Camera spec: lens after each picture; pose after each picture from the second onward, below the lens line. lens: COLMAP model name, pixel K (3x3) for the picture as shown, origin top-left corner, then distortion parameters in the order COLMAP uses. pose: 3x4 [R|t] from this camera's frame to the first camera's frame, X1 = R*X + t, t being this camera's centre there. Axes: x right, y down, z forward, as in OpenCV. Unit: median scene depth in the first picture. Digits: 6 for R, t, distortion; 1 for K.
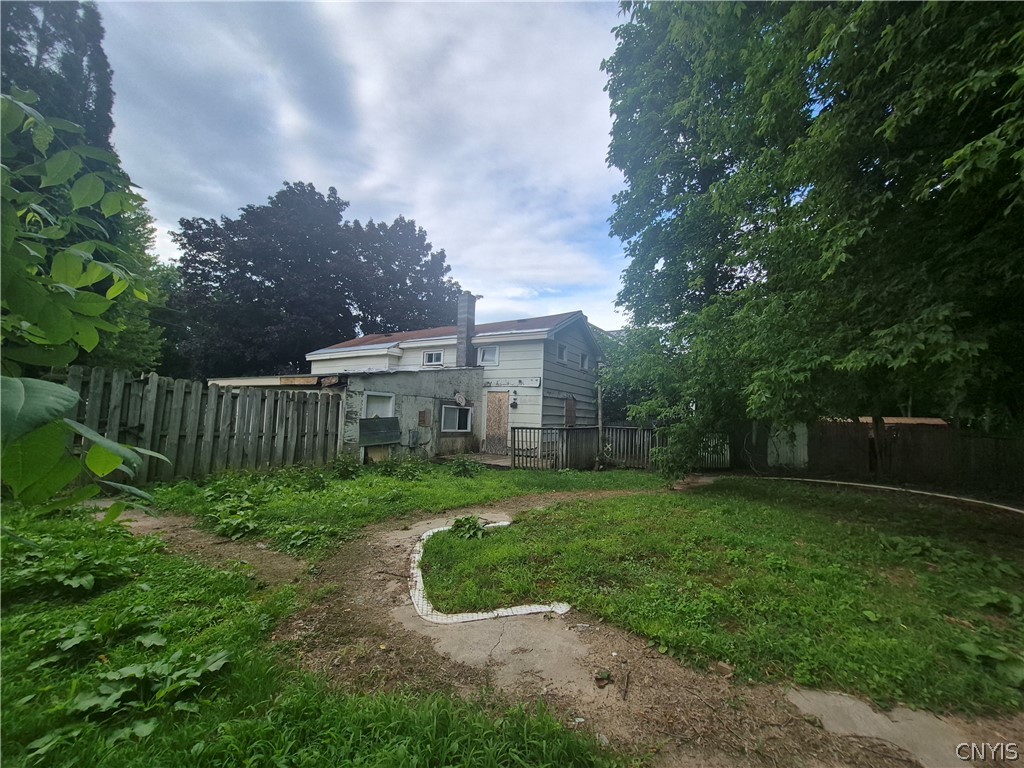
lens RADIAL K [[409.7, 0, 517.1], [0, 409.7, 388.8], [0, 0, 1]] dist [-0.000971, -0.000204]
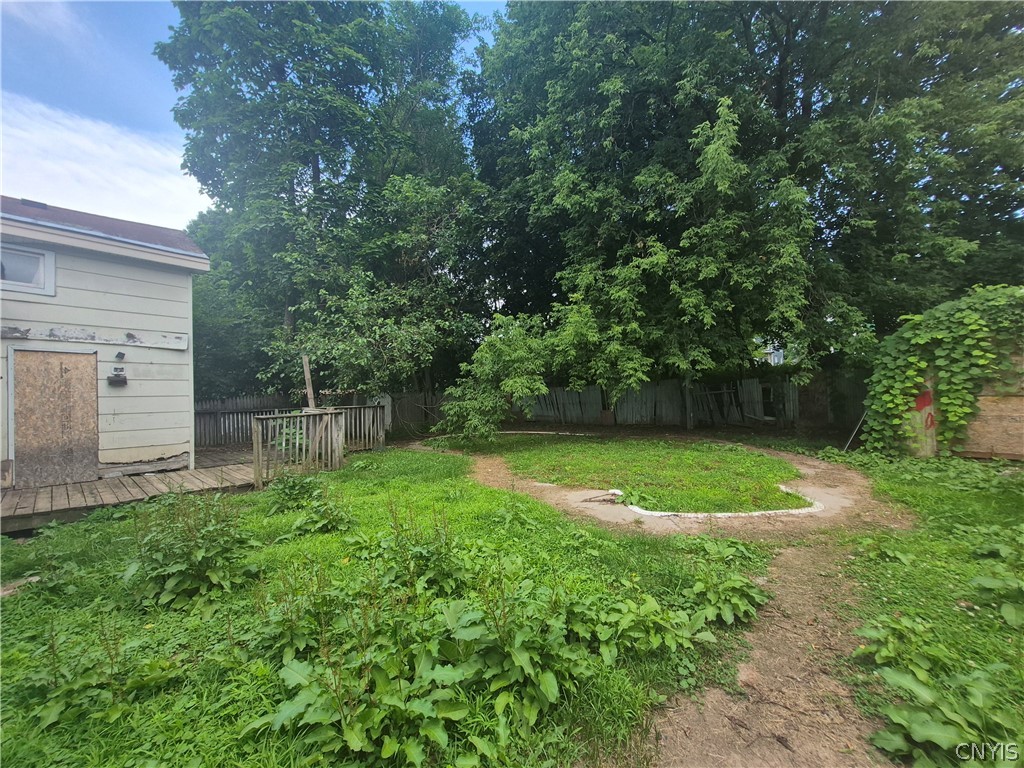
lens RADIAL K [[409.7, 0, 517.1], [0, 409.7, 388.8], [0, 0, 1]] dist [-0.000971, -0.000204]
pose [[0.158417, -0.024015, 0.987080, -0.435885], [-0.038397, 0.998798, 0.030463, 0.014790], [-0.986625, -0.042727, 0.157305, 0.421076]]
